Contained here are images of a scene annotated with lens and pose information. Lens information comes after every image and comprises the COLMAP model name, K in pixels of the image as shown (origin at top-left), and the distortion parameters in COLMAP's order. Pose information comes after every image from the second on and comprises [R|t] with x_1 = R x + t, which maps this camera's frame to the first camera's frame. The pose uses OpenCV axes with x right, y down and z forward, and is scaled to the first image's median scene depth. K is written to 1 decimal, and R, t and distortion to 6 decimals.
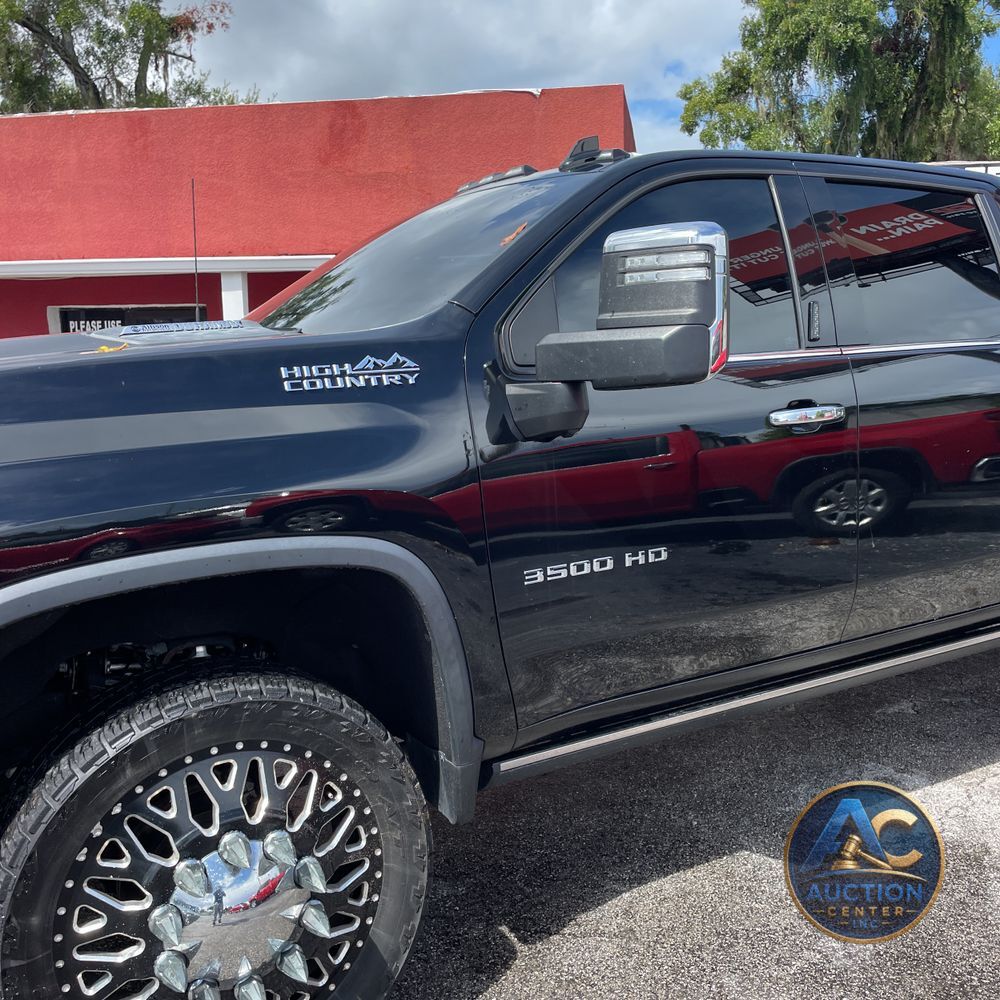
lens RADIAL K [[1029.7, 0, 487.9], [0, 1029.7, 490.8], [0, 0, 1]] dist [0.092626, -0.110110]
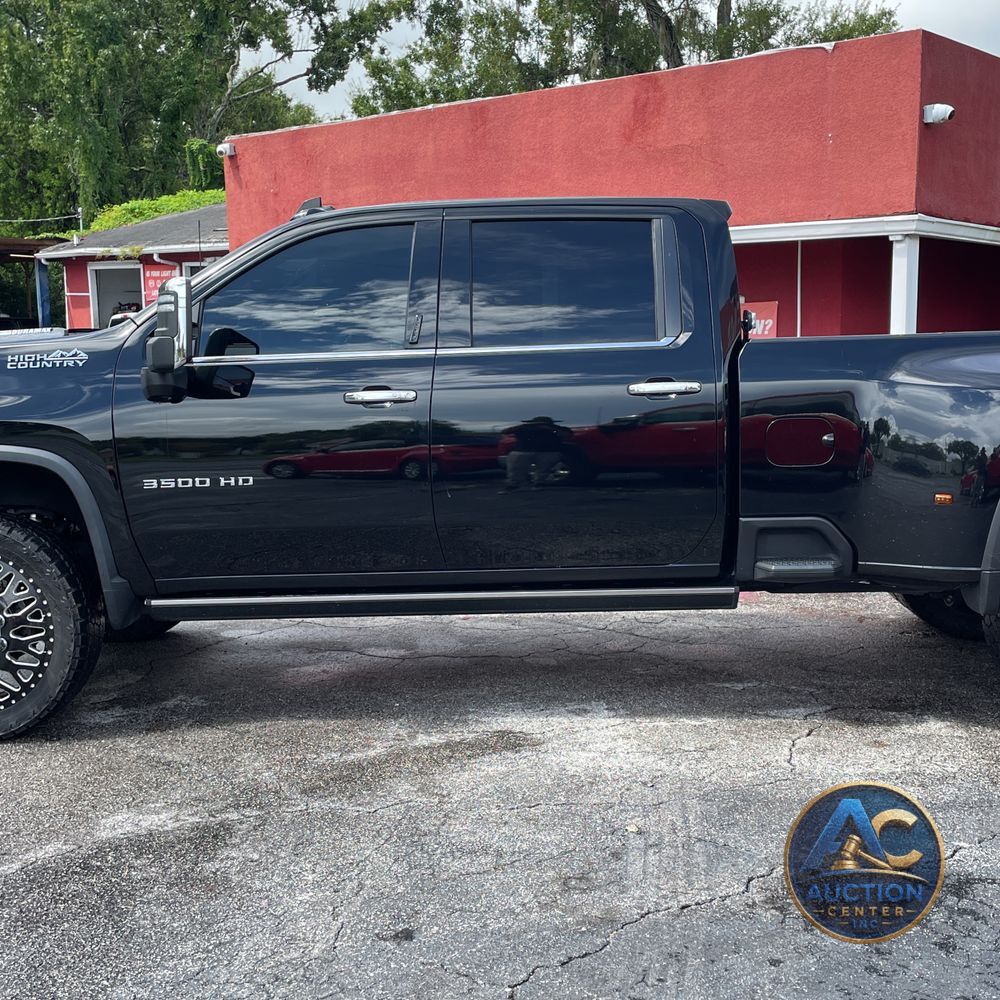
lens RADIAL K [[1403.1, 0, 500.0], [0, 1403.1, 500.0], [0, 0, 1]] dist [0.115756, -0.177961]
pose [[0.842635, 0.072292, -0.533611, 0.481178], [-0.075631, 0.997013, 0.015641, 0.008509], [0.533147, 0.027177, 0.845586, -0.172953]]
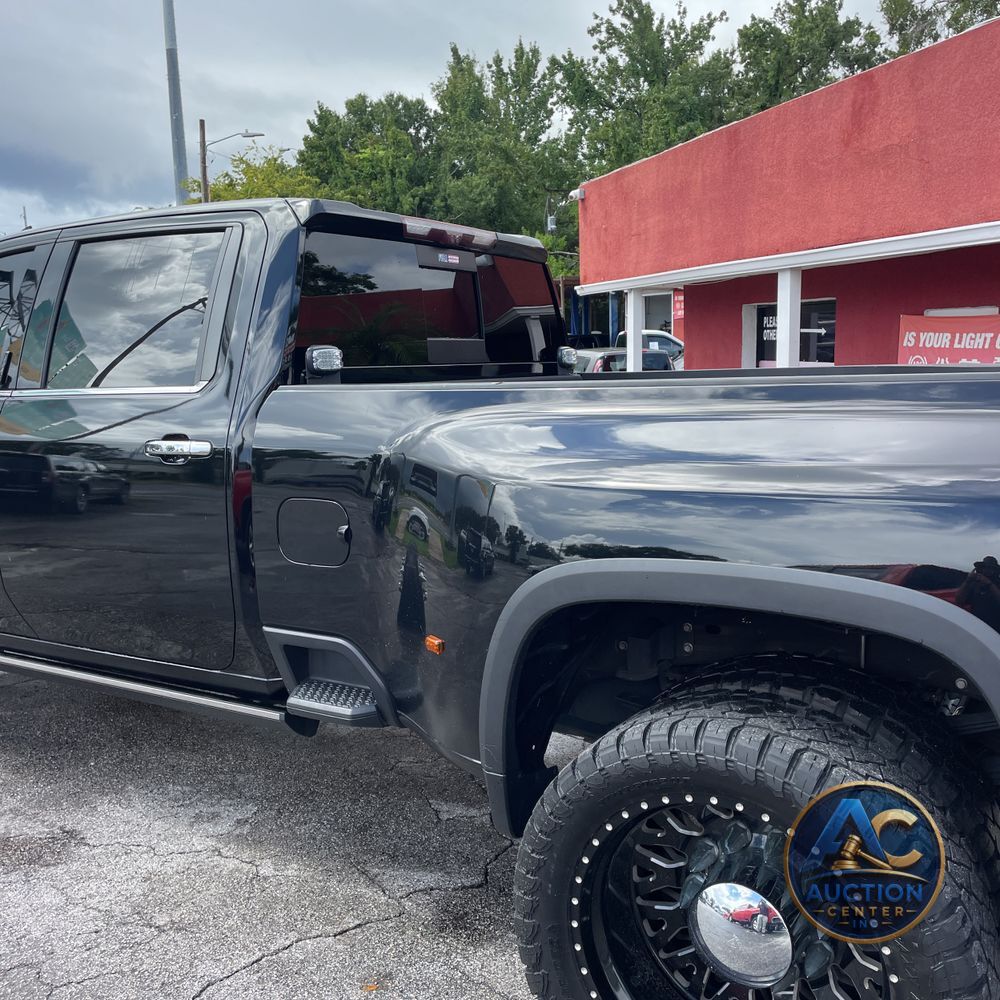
lens RADIAL K [[1029.7, 0, 487.9], [0, 1029.7, 490.8], [0, 0, 1]] dist [0.092626, -0.110110]
pose [[0.453658, 0.131330, -0.881446, 0.568410], [-0.107651, 0.989915, 0.092086, -0.065187], [0.884650, 0.053113, 0.463220, 0.314790]]
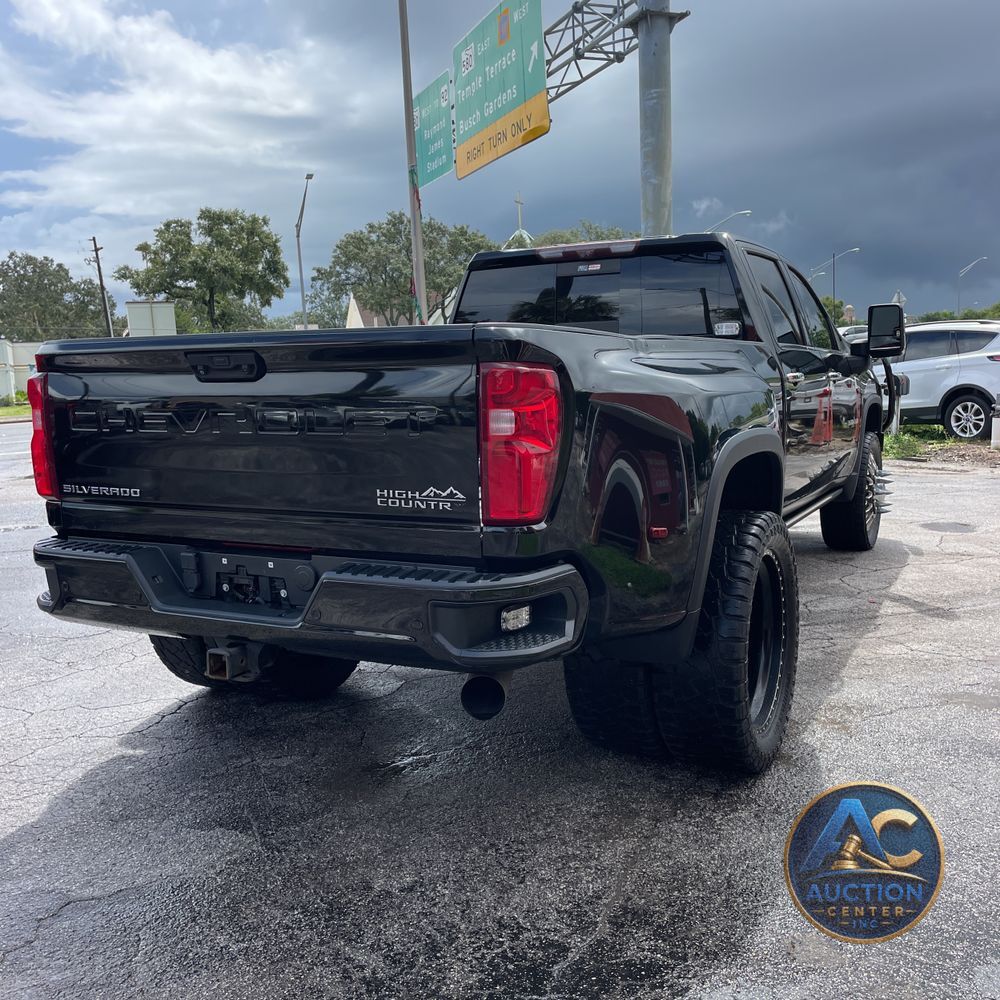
lens RADIAL K [[1012.8, 0, 500.0], [0, 1012.8, 500.0], [0, 0, 1]] dist [0.076147, -0.127199]
pose [[-0.854385, 0.108417, -0.508205, 0.549118], [-0.024506, 0.968498, 0.247812, -0.134064], [0.519062, 0.224180, -0.824814, 1.006132]]
